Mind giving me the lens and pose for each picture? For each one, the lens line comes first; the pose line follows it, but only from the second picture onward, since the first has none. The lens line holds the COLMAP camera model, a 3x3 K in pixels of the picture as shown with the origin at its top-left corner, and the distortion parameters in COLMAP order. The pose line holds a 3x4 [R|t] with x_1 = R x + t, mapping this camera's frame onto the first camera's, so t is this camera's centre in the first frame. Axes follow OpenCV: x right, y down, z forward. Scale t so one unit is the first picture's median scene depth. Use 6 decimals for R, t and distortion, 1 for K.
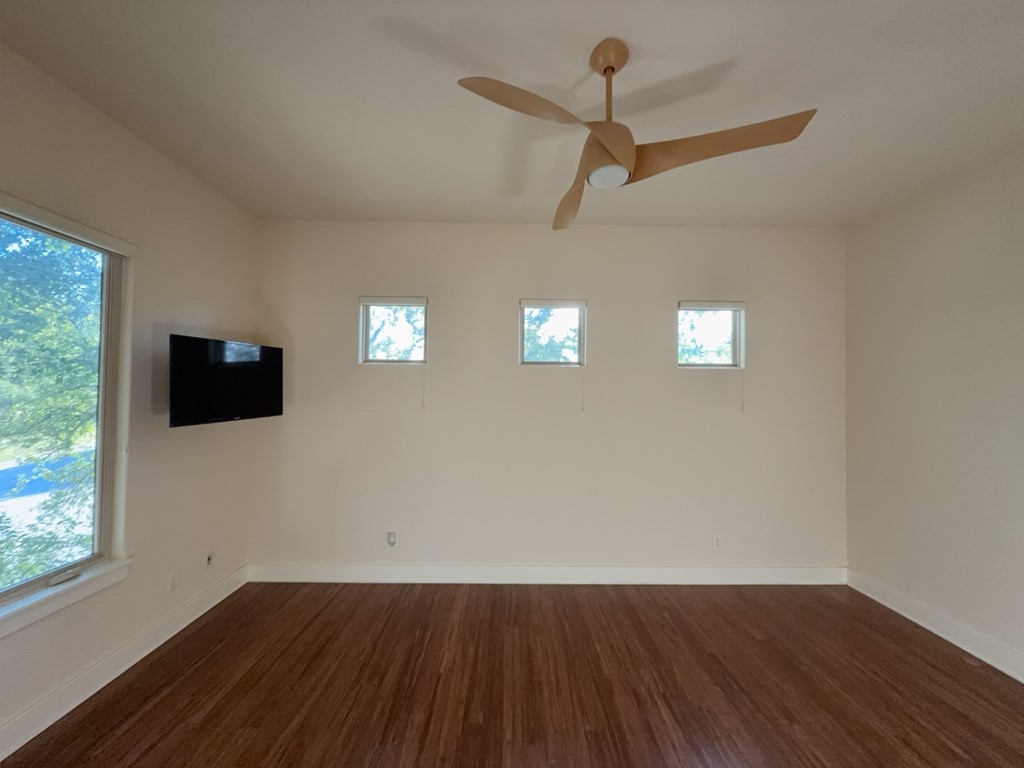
lens RADIAL K [[408.0, 0, 513.9], [0, 408.0, 385.8], [0, 0, 1]] dist [-0.001064, -0.000094]
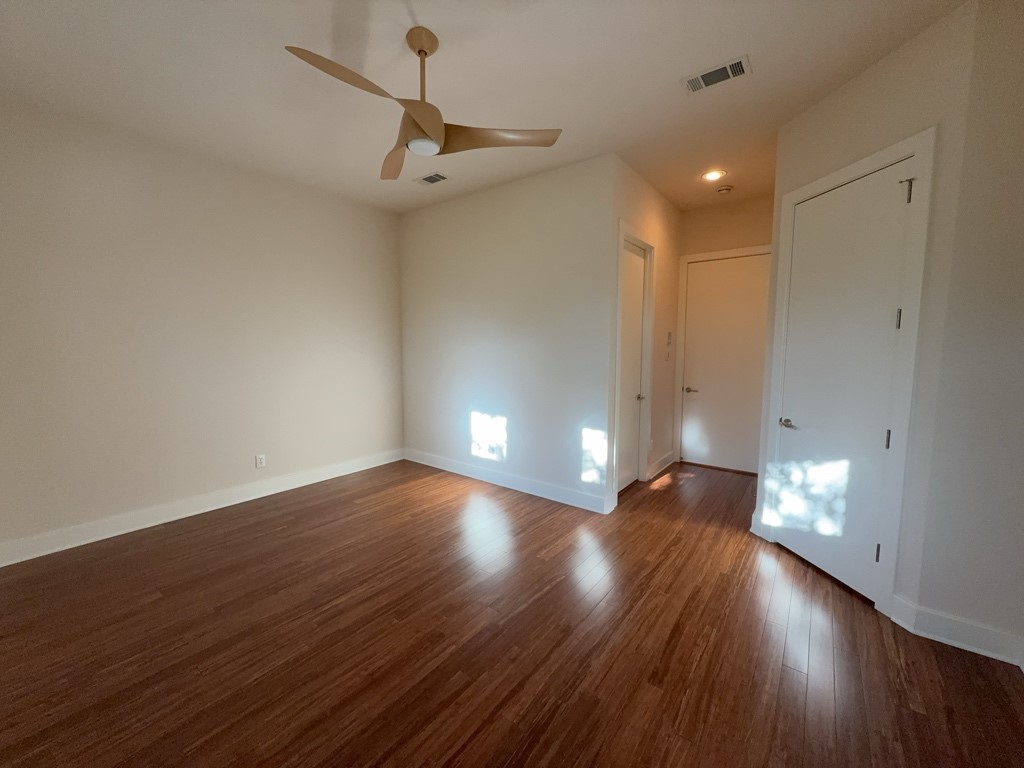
lens RADIAL K [[408.0, 0, 509.1], [0, 408.0, 381.2], [0, 0, 1]] dist [-0.001064, -0.000094]
pose [[-0.781895, -0.068211, 0.619668, -0.661879], [-0.024099, 0.996560, 0.079290, 0.077825], [-0.622945, 0.047063, -0.780849, 1.532993]]
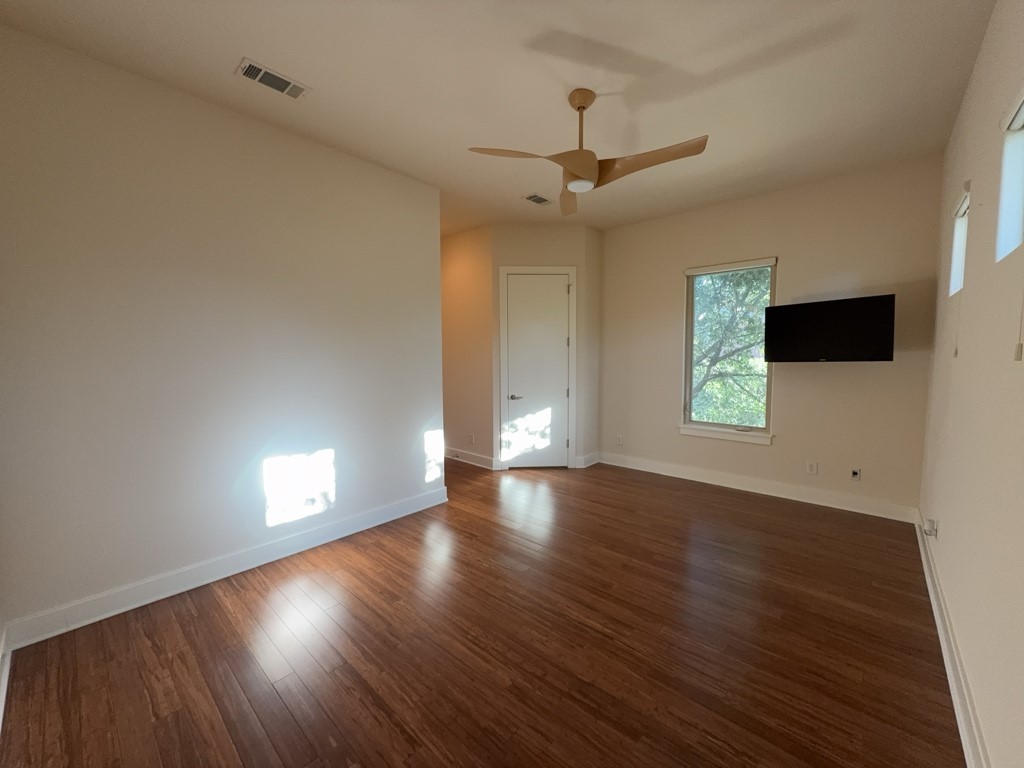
lens RADIAL K [[408.0, 0, 513.2], [0, 408.0, 382.2], [0, 0, 1]] dist [-0.001064, -0.000094]
pose [[-0.678657, 0.045474, -0.733047, 1.256159], [0.013668, 0.998691, 0.049299, 0.095342], [0.734328, 0.023438, -0.678390, 1.524655]]
